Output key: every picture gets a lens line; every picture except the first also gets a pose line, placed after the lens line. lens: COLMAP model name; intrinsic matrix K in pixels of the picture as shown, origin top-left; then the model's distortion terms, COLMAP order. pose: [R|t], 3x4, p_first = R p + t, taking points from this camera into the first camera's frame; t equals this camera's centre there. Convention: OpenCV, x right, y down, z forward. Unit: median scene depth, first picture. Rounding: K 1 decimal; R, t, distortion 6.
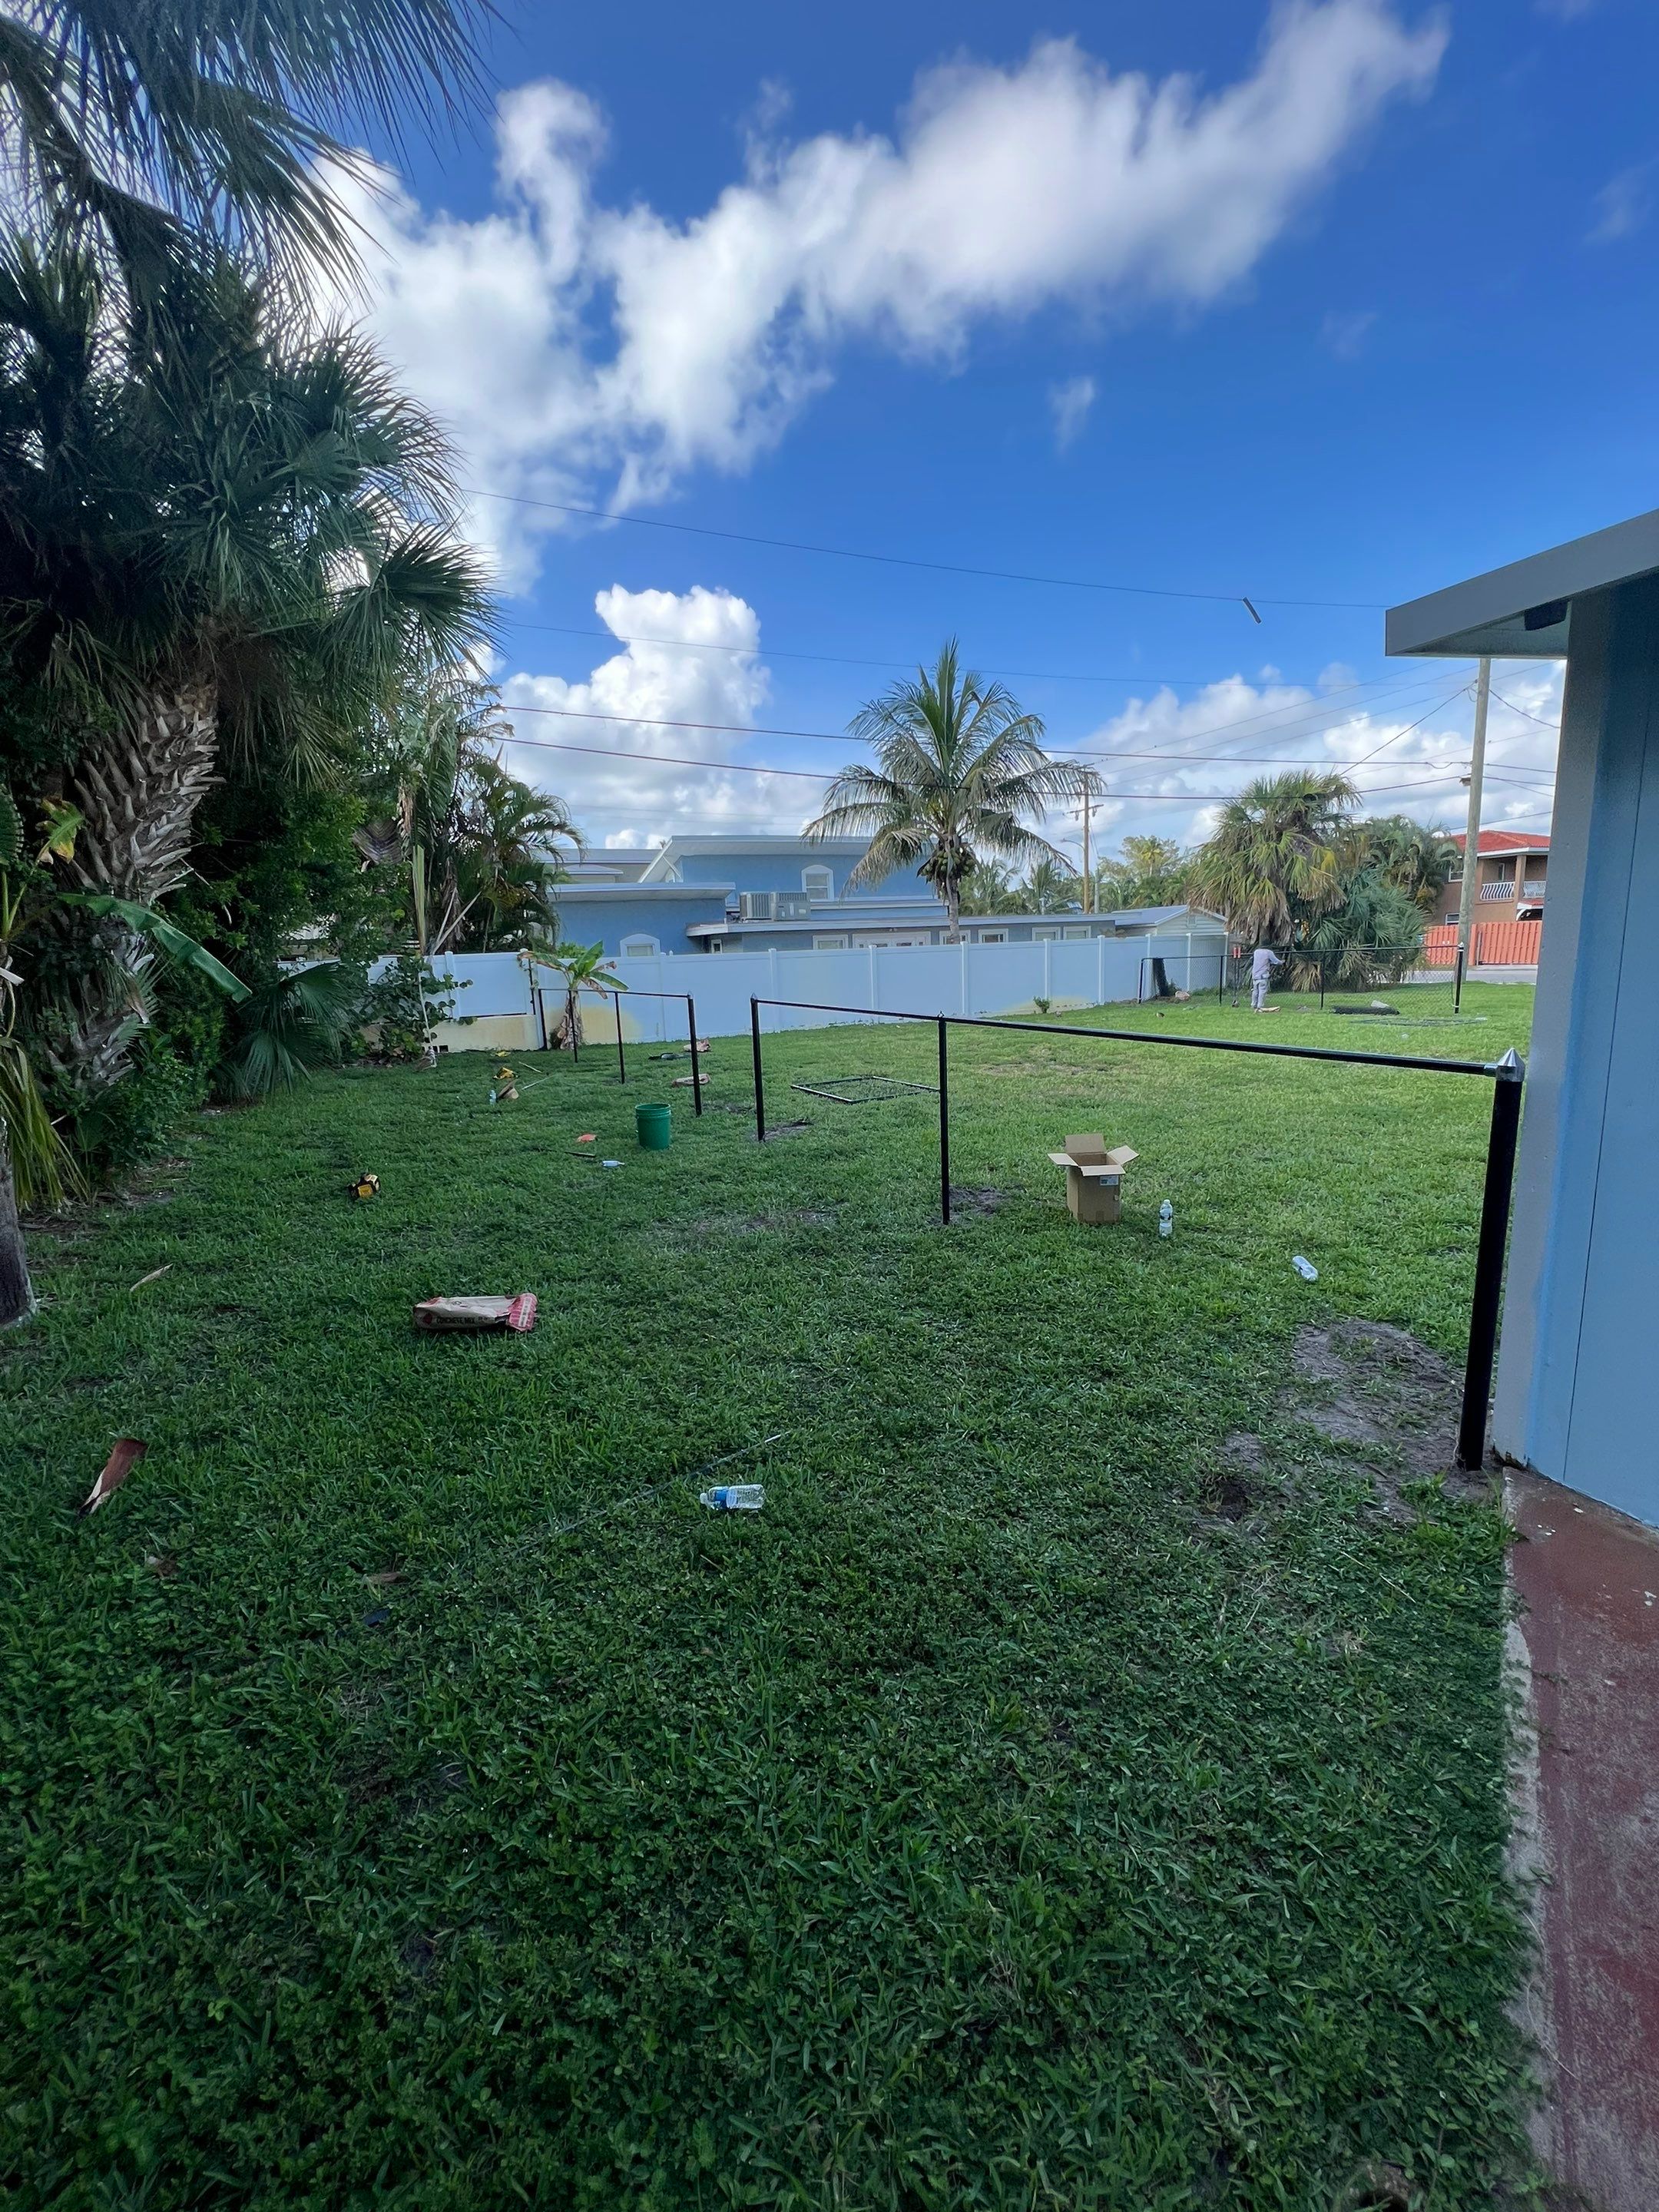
lens RADIAL K [[875.6, 0, 833.0], [0, 875.6, 1107.3], [0, 0, 1]] dist [0.000896, -0.001144]
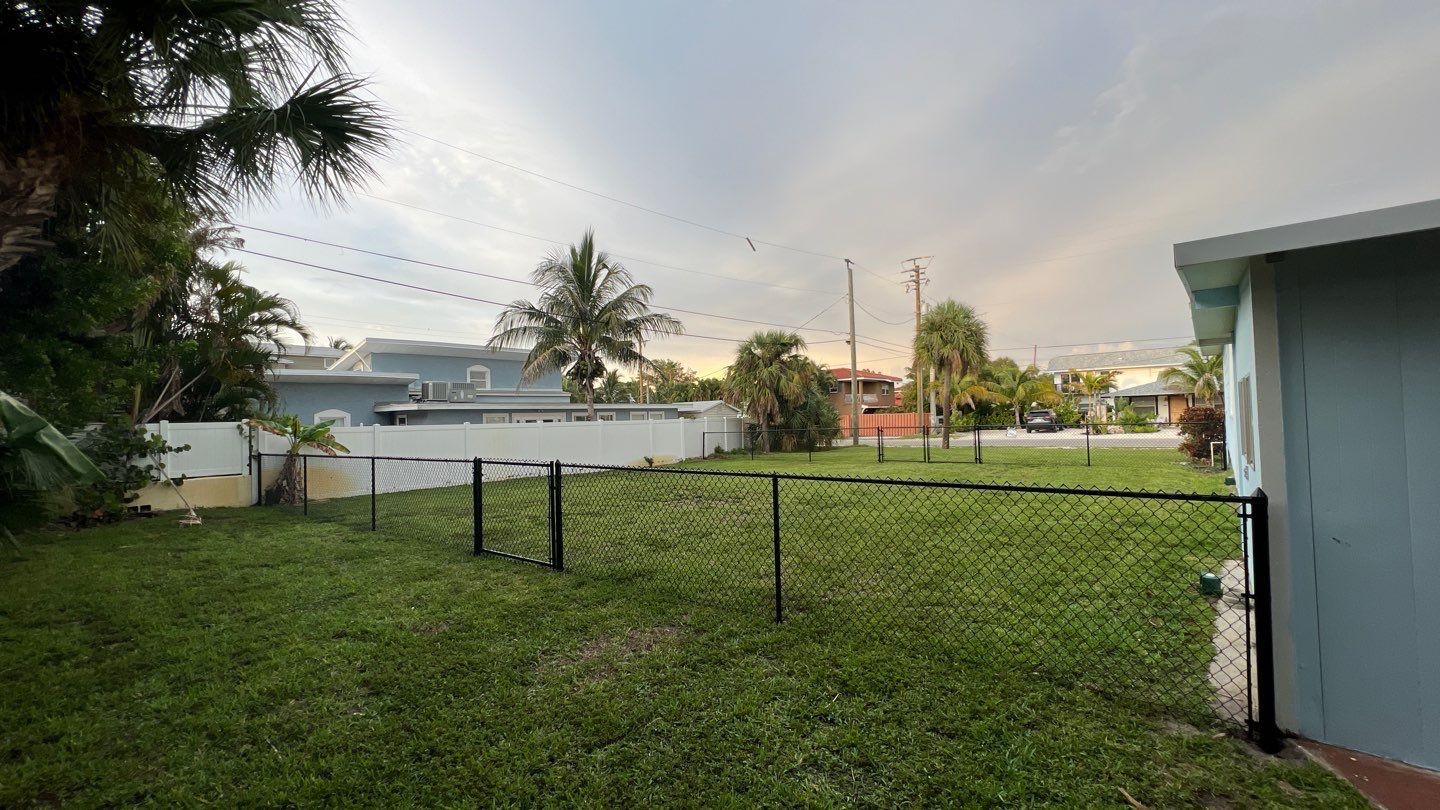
lens RADIAL K [[571.4, 0, 713.6], [0, 571.4, 406.7], [0, 0, 1]] dist [-0.001826, -0.000101]
pose [[0.908034, 0.026512, 0.418056, -0.105928], [0.061872, 0.978560, -0.196447, -0.008546], [-0.414301, 0.204247, 0.886926, 0.059110]]
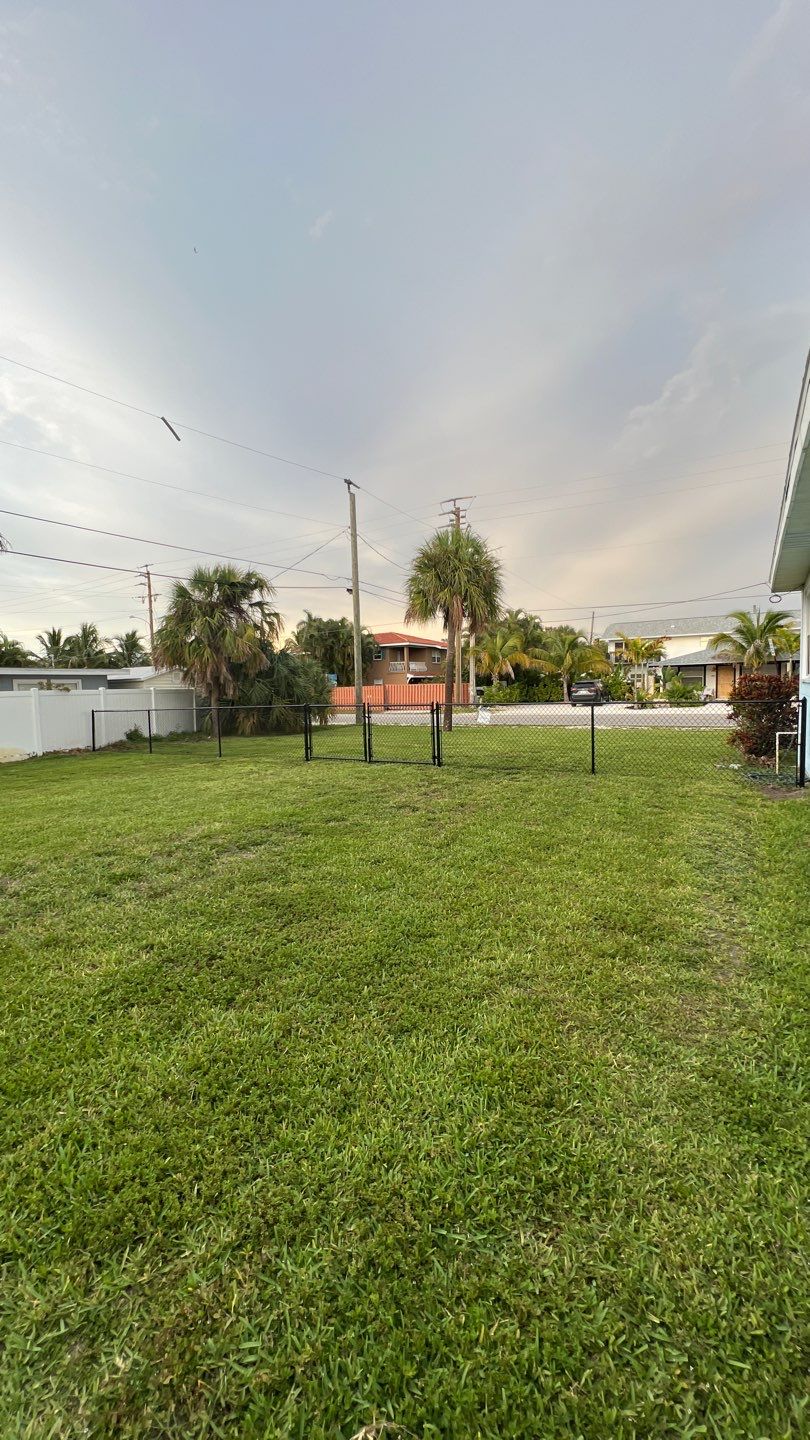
lens RADIAL K [[571.4, 0, 399.0], [0, 571.4, 721.8], [0, 0, 1]] dist [-0.001826, -0.000101]
pose [[0.824966, -0.013016, 0.565032, 0.377561], [0.088138, 0.990466, -0.105868, -0.066648], [-0.558267, 0.137138, 0.818249, 0.298423]]
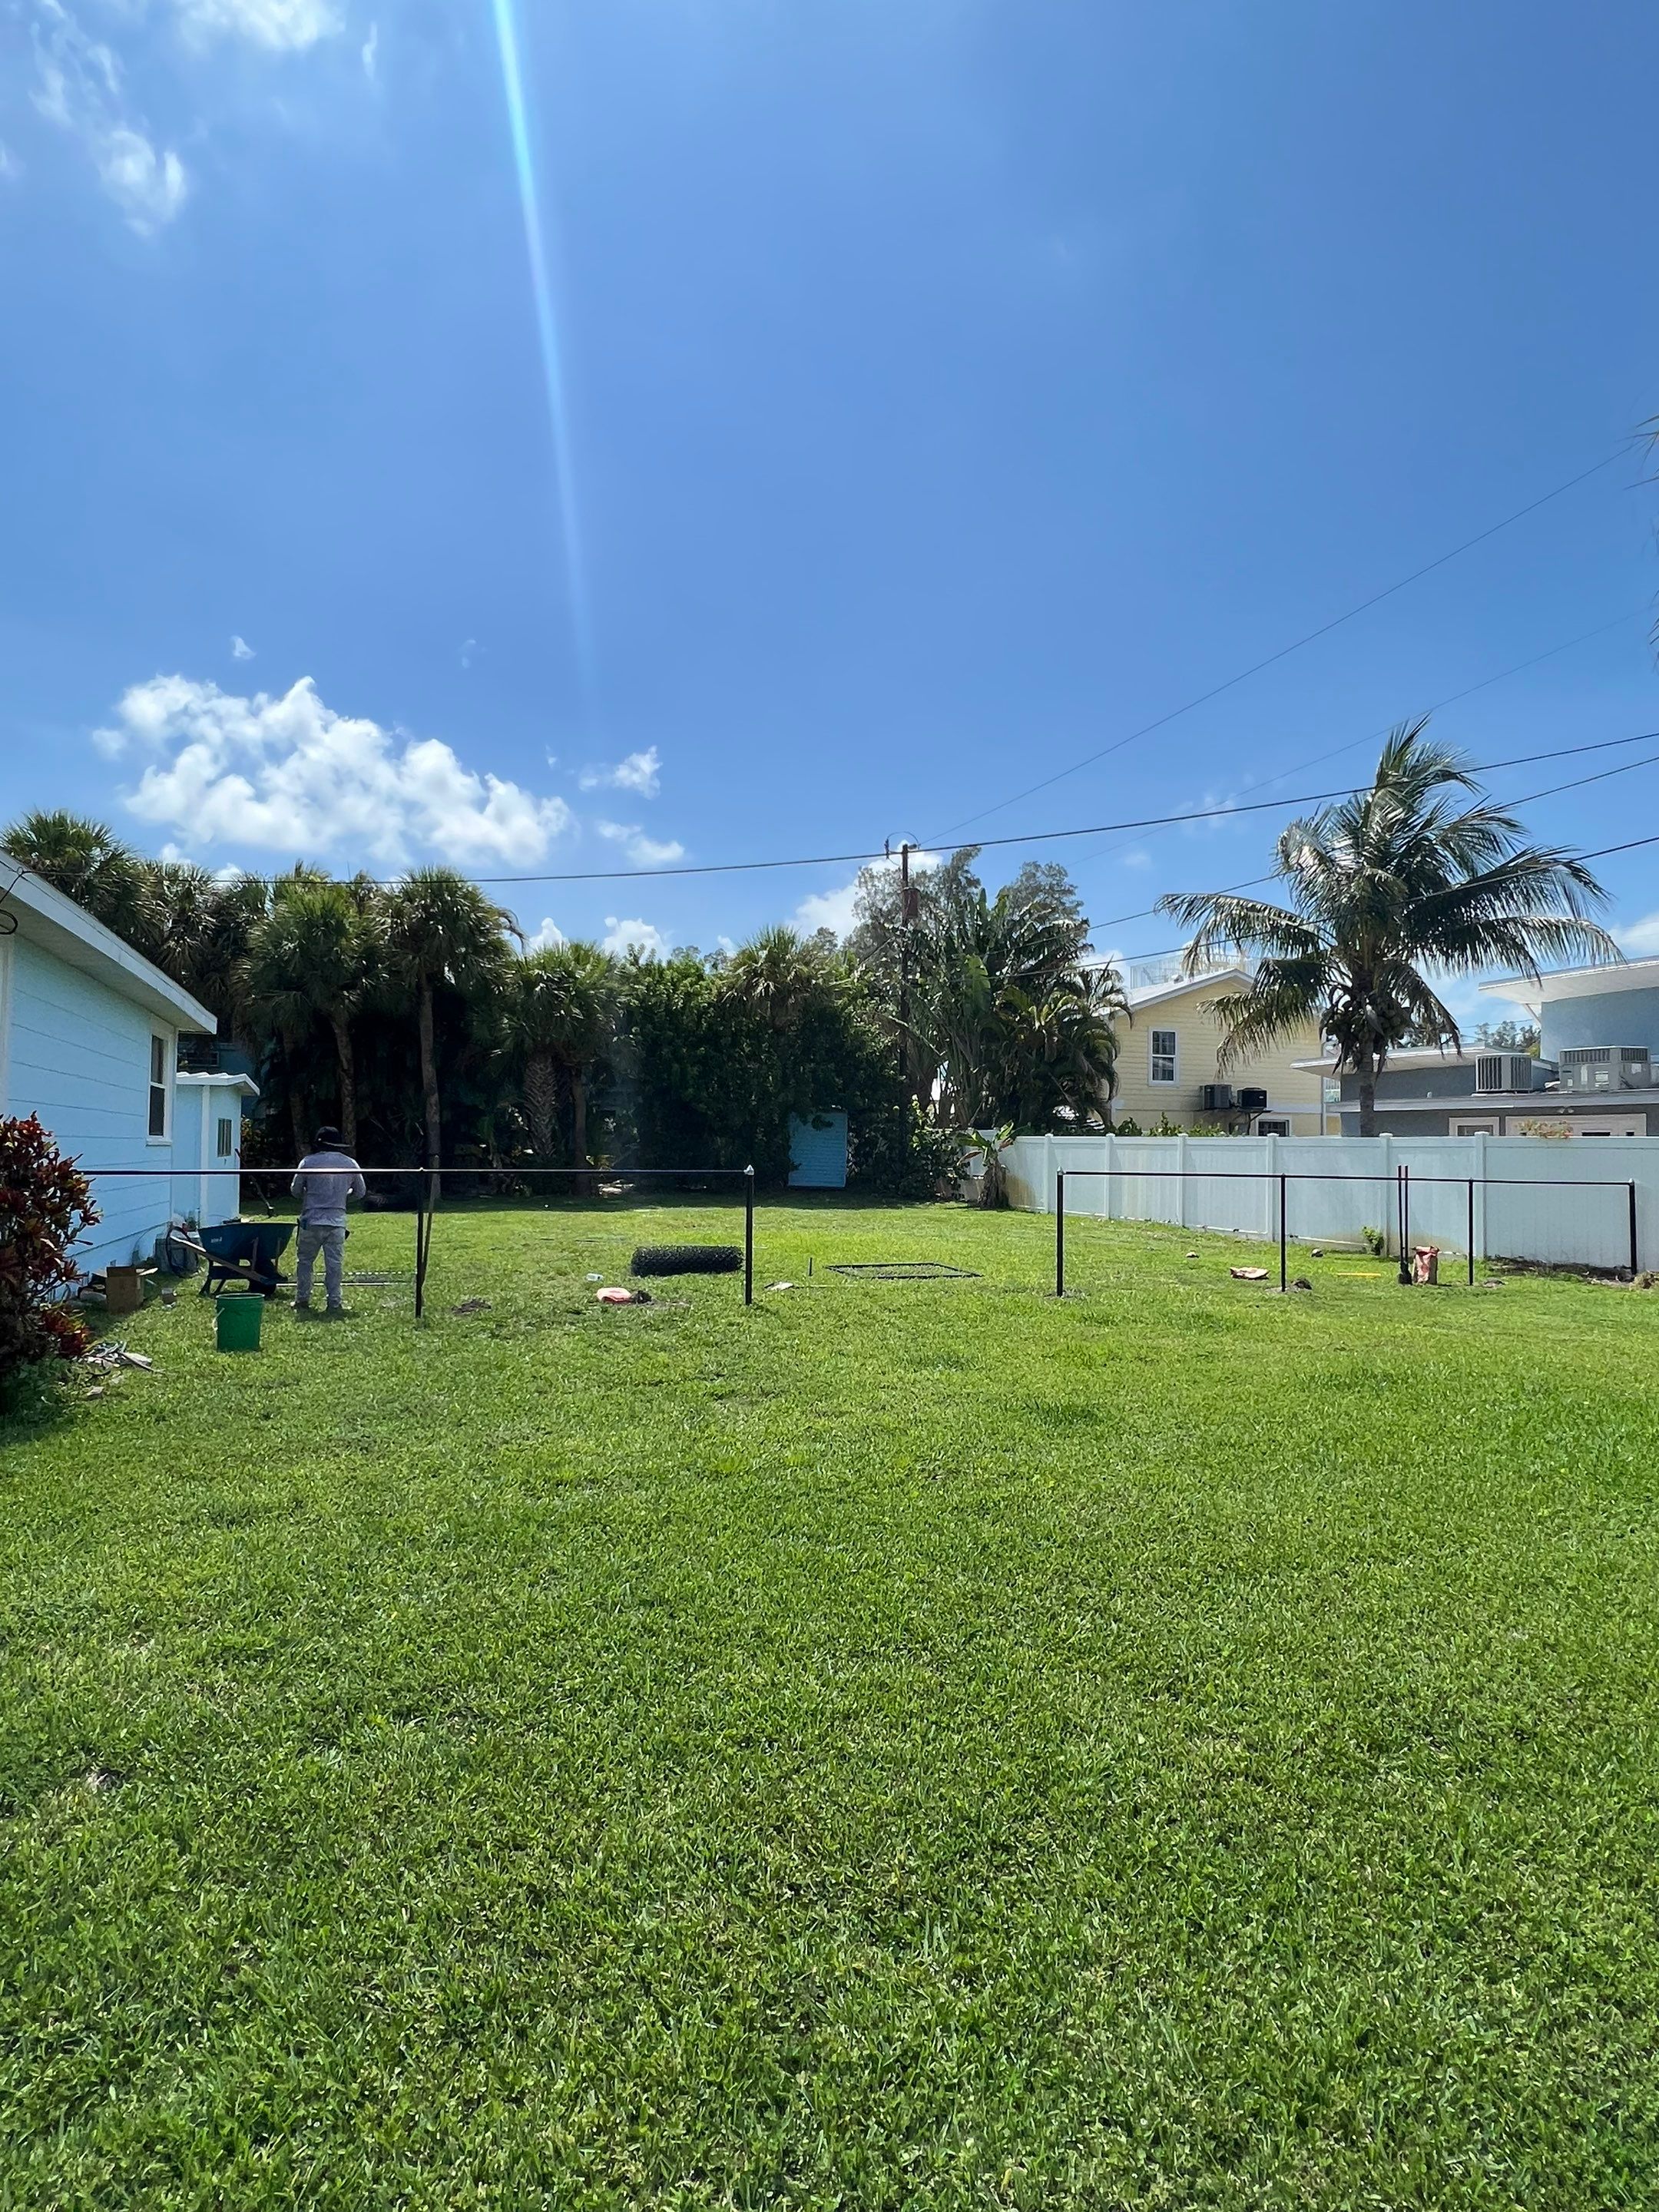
lens RADIAL K [[1154.5, 0, 832.4], [0, 1154.5, 1109.3], [0, 0, 1]] dist [-0.001941, -0.000087]
pose [[-0.062612, 0.015491, -0.997918, 1.402719], [-0.181394, 0.983050, 0.026641, -0.209492], [0.981415, 0.182684, -0.058741, 0.864675]]
